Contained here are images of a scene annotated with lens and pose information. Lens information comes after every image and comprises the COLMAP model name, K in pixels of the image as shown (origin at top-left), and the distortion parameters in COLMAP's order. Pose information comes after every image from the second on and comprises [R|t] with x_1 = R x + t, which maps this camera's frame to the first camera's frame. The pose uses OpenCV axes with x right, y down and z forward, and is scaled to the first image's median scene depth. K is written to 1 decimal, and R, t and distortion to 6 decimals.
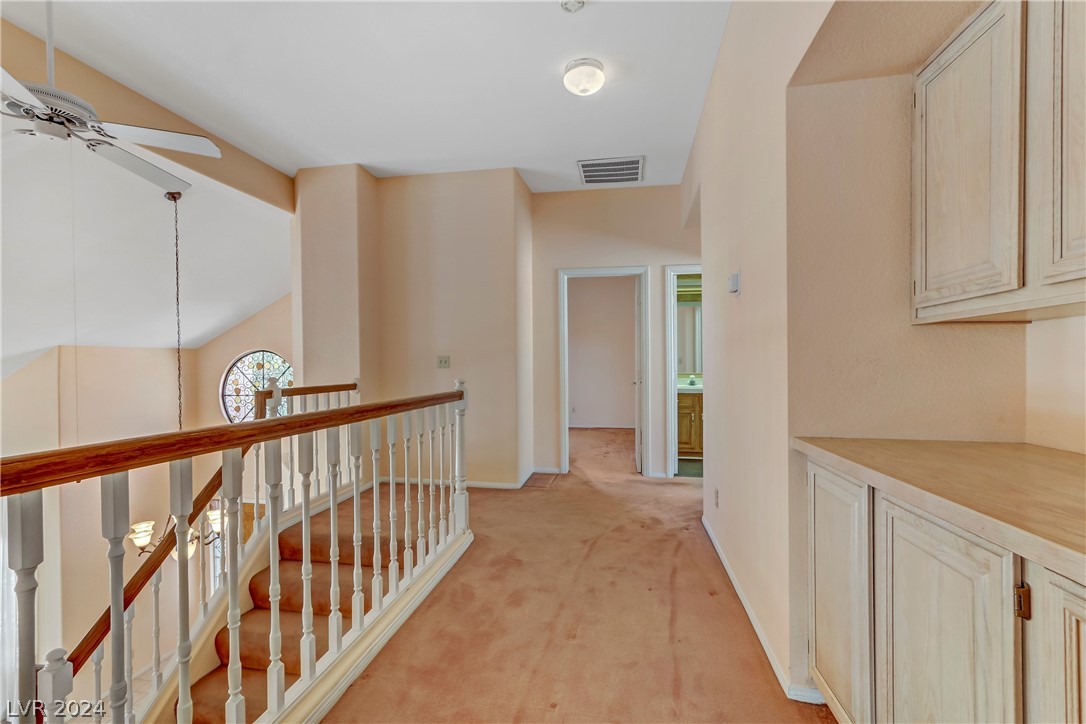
lens RADIAL K [[500.4, 0, 540.5], [0, 500.4, 363.3], [0, 0, 1]] dist [-0.003273, 0.000018]
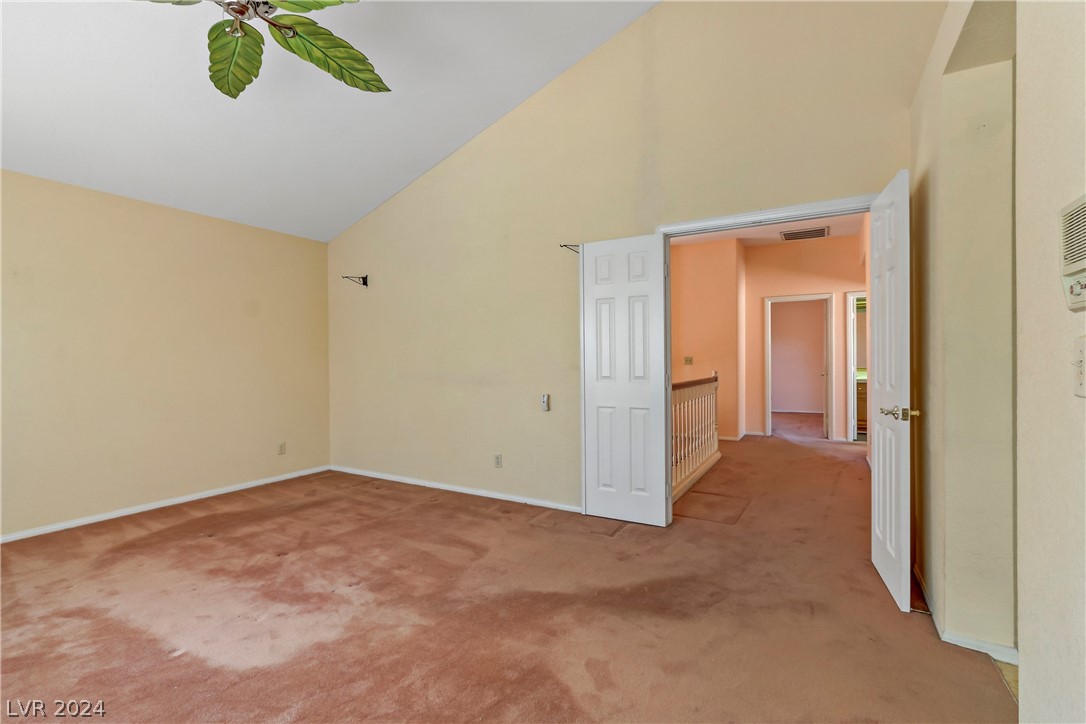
lens RADIAL K [[500.4, 0, 540.5], [0, 500.4, 363.3], [0, 0, 1]] dist [-0.003273, 0.000018]
pose [[0.940440, 0.000224, -0.339959, -0.085644], [0.003569, 0.999938, 0.010531, -0.011854], [0.339940, -0.011117, 0.940381, -0.632481]]
